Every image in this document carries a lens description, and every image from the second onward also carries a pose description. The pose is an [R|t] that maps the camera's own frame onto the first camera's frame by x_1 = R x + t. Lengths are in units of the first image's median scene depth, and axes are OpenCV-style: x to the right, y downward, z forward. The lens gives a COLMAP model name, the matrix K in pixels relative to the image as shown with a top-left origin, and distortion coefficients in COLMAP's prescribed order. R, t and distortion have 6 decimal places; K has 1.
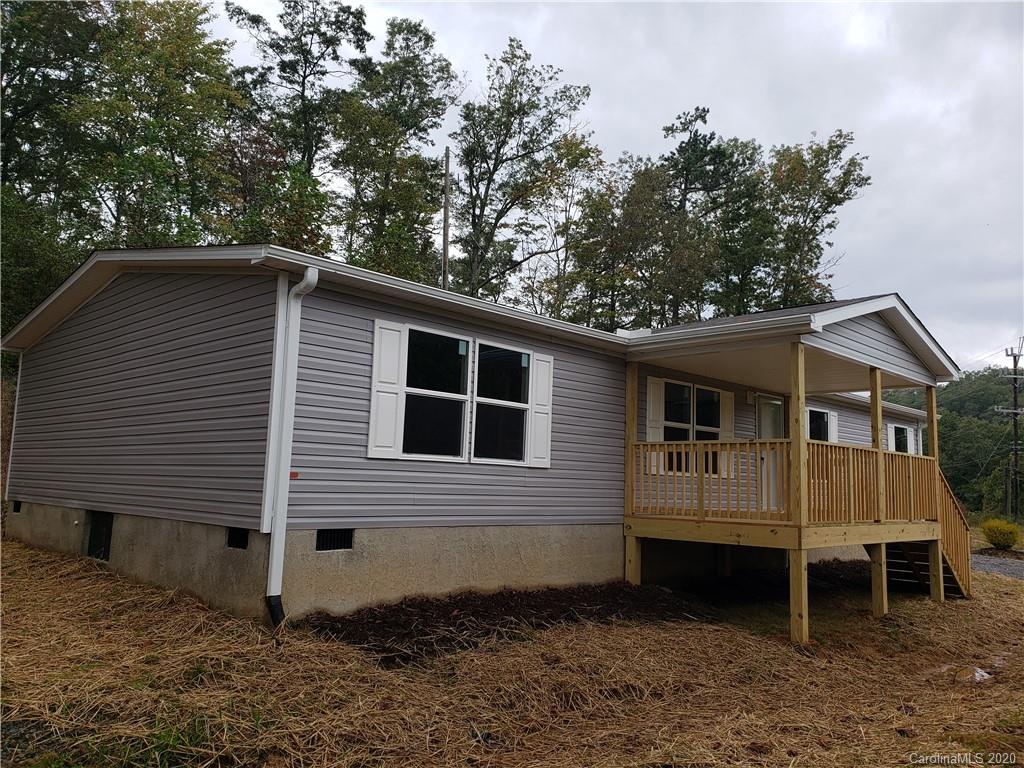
lens RADIAL K [[804.1, 0, 512.0], [0, 804.1, 384.0], [0, 0, 1]] dist [0.048542, 0.001988]
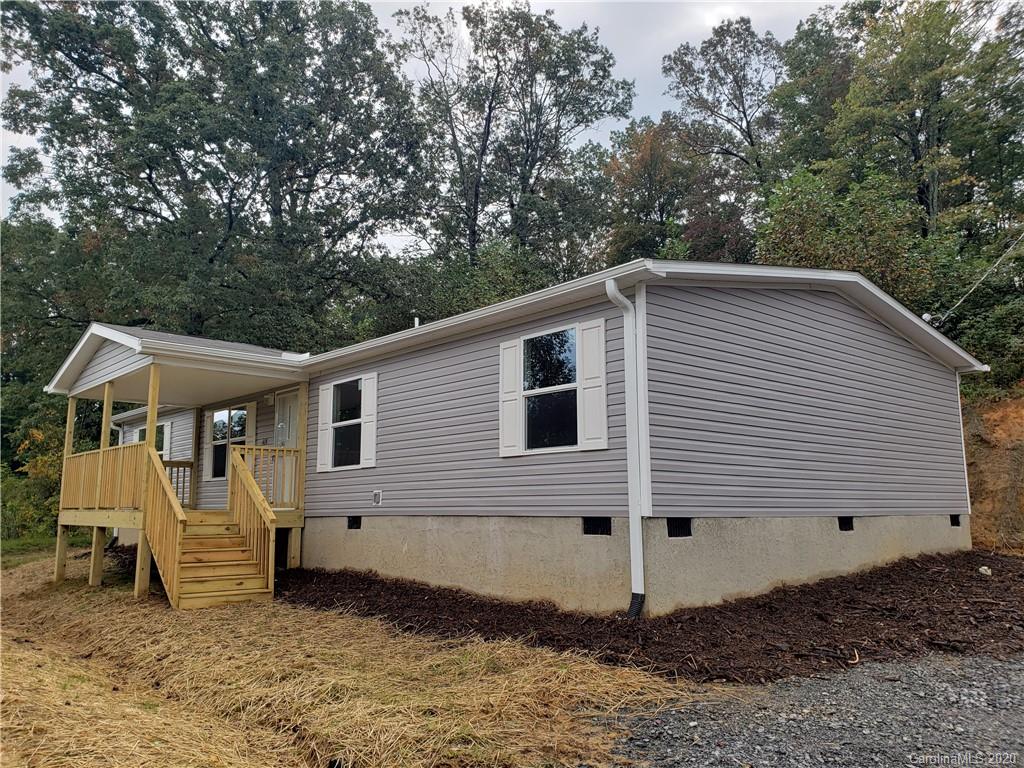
lens RADIAL K [[804.1, 0, 512.0], [0, 804.1, 384.0], [0, 0, 1]] dist [0.048542, 0.001988]
pose [[-0.080301, -0.146228, -0.985986, 1.212592], [0.175225, 0.971706, -0.158381, 0.207208], [0.981248, -0.185488, -0.052406, 1.272192]]
